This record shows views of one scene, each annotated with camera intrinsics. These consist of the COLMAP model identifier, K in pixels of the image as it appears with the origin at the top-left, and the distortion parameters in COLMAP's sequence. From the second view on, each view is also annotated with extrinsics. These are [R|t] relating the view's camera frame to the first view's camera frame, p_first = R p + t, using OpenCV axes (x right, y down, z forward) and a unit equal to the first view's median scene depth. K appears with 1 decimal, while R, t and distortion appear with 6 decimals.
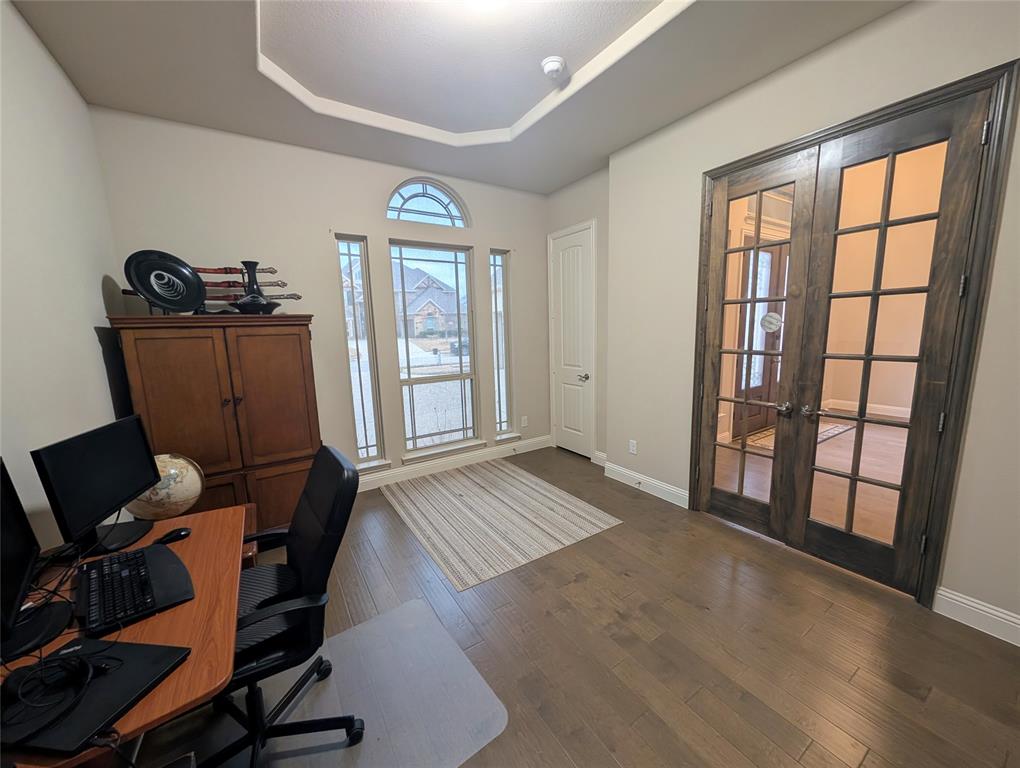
lens RADIAL K [[385.2, 0, 513.0], [0, 385.2, 384.7], [0, 0, 1]] dist [-0.000033, -0.000033]
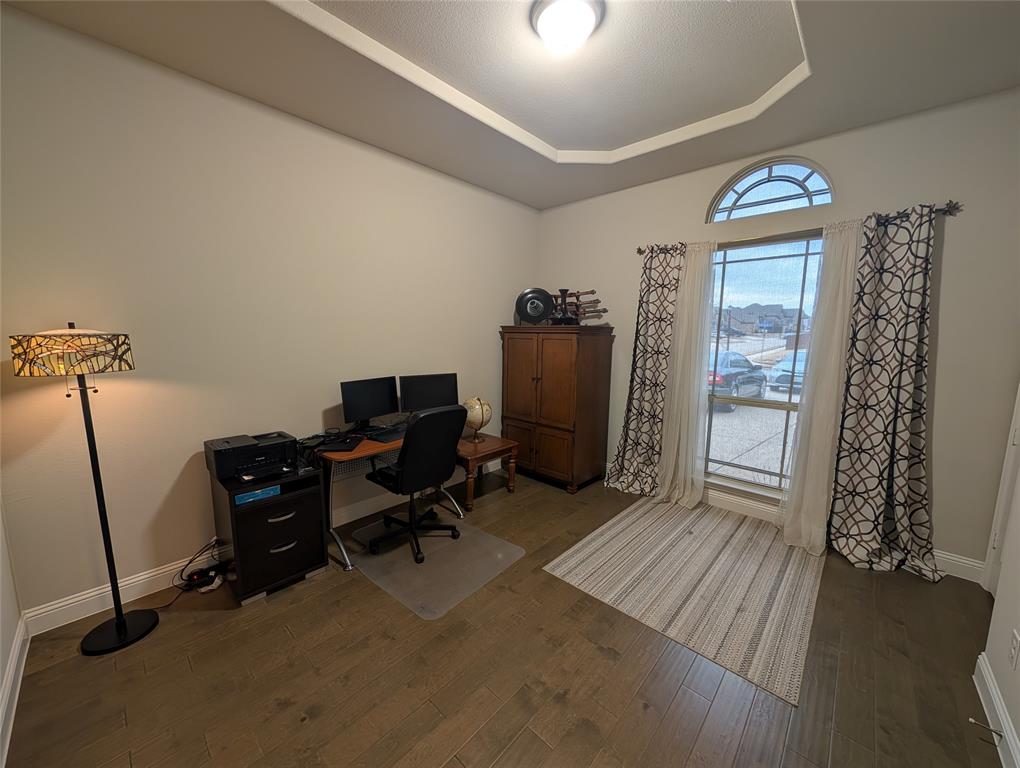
lens RADIAL K [[385.2, 0, 514.9], [0, 385.2, 385.7], [0, 0, 1]] dist [-0.000033, -0.000033]
pose [[0.249191, 0.165227, -0.954256, 0.581907], [-0.163345, 0.978393, 0.126751, -0.090530], [0.954580, 0.124288, 0.270796, 0.368572]]
